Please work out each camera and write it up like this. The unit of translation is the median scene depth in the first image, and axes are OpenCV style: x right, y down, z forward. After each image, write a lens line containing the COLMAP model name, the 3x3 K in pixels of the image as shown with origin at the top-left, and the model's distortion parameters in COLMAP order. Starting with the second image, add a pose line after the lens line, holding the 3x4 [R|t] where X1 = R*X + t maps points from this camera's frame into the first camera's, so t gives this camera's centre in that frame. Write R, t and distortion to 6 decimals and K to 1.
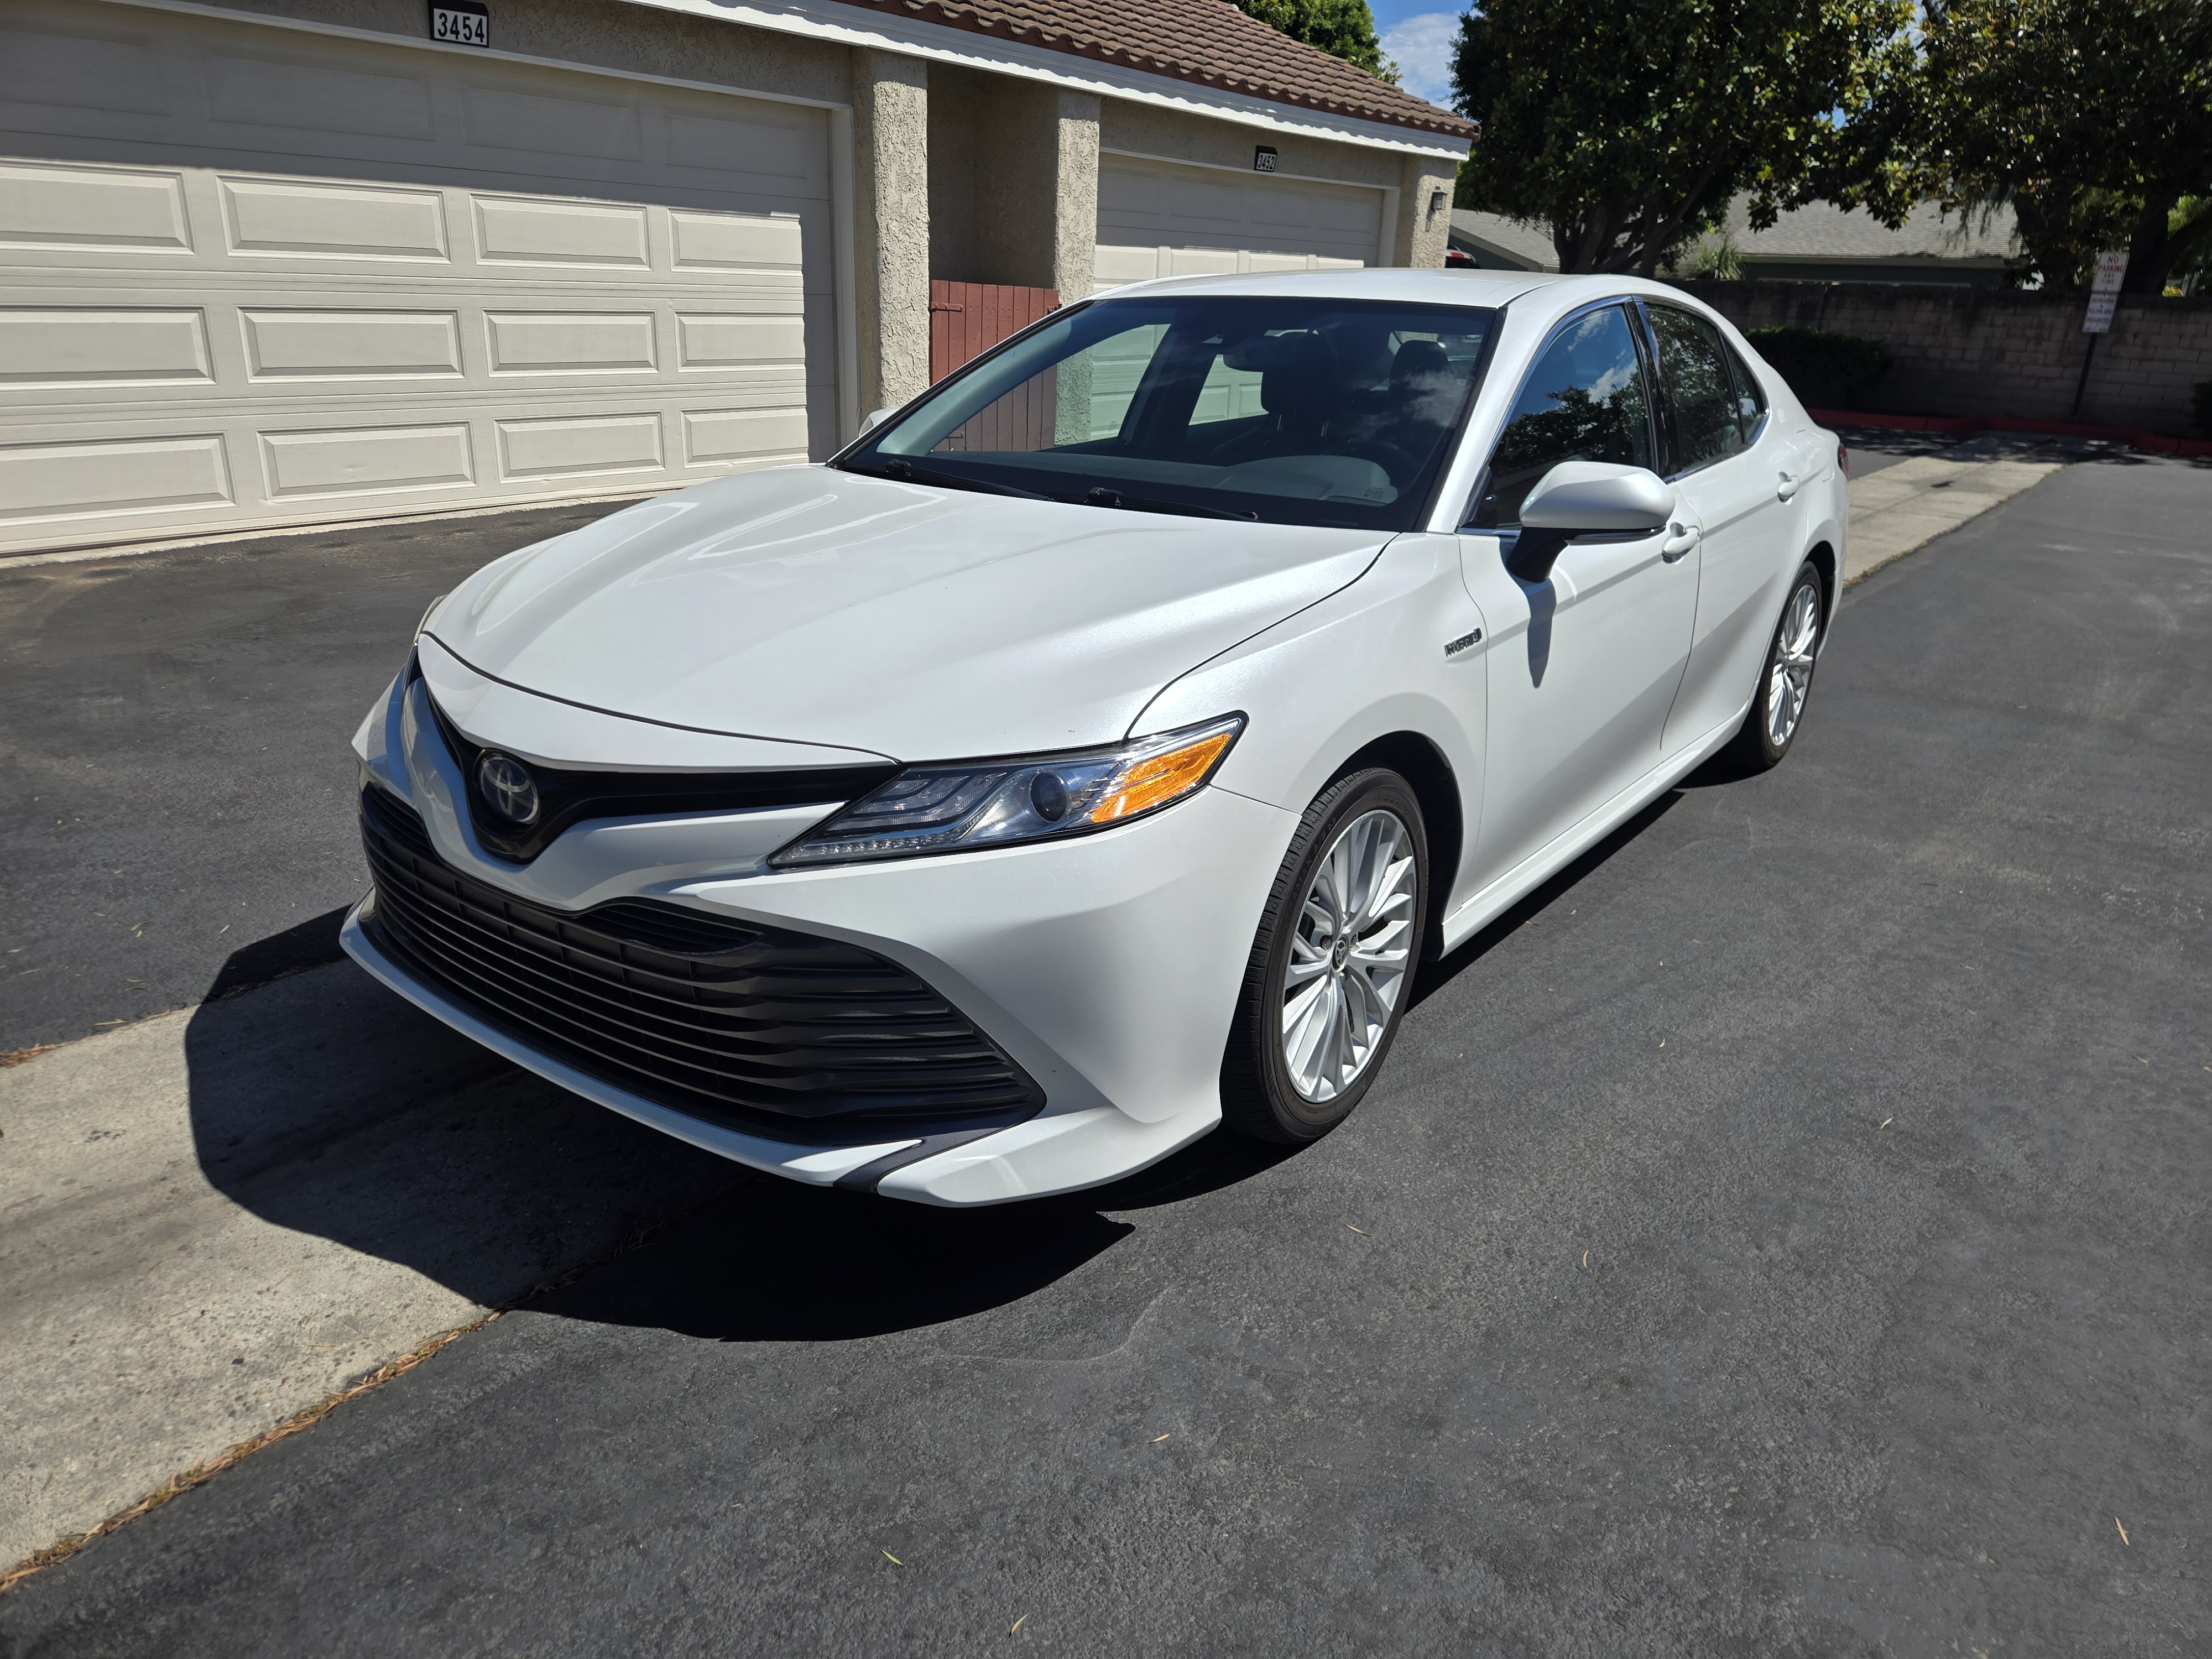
lens RADIAL K [[1484.6, 0, 1109.6], [0, 1484.6, 815.1], [0, 0, 1]] dist [0.070775, -0.055685]
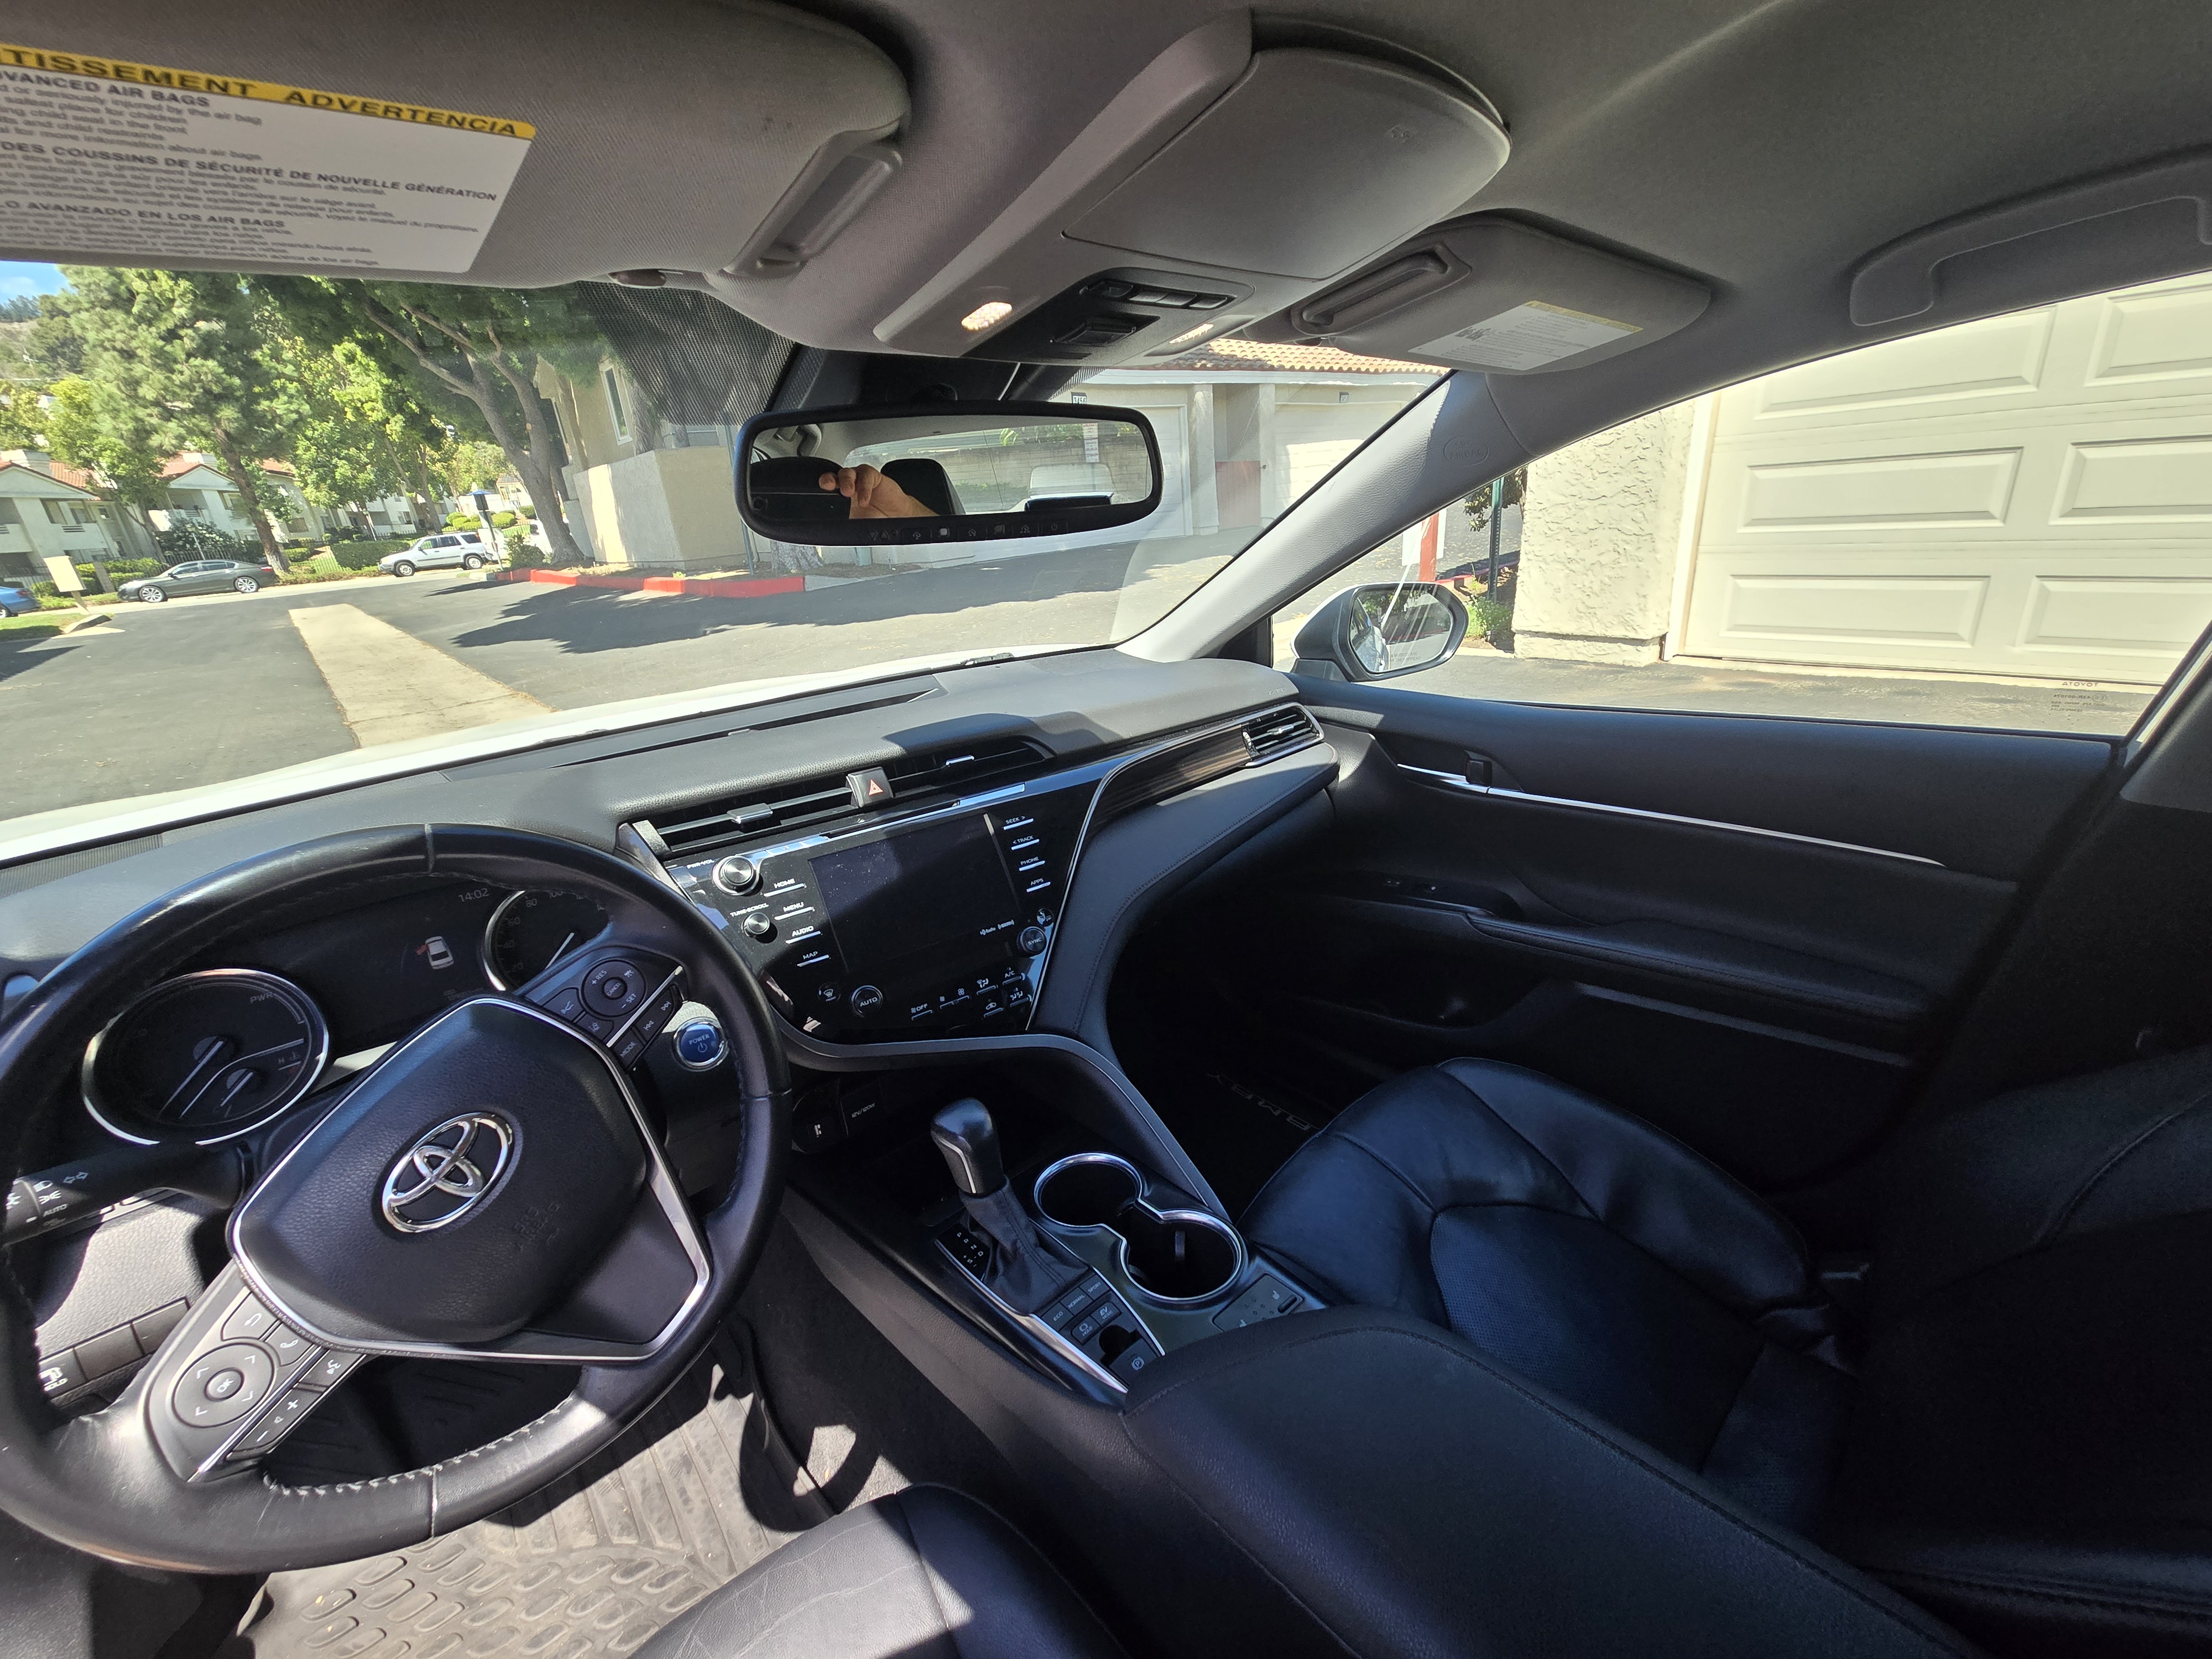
lens RADIAL K [[897.9, 0, 1098.8], [0, 897.9, 847.8], [0, 0, 1]] dist [0.001377, -0.000704]
pose [[-0.194853, 0.336047, -0.921469, 0.117564], [-0.261892, 0.887542, 0.379054, -0.133385], [0.945222, 0.315185, -0.084933, 0.449178]]
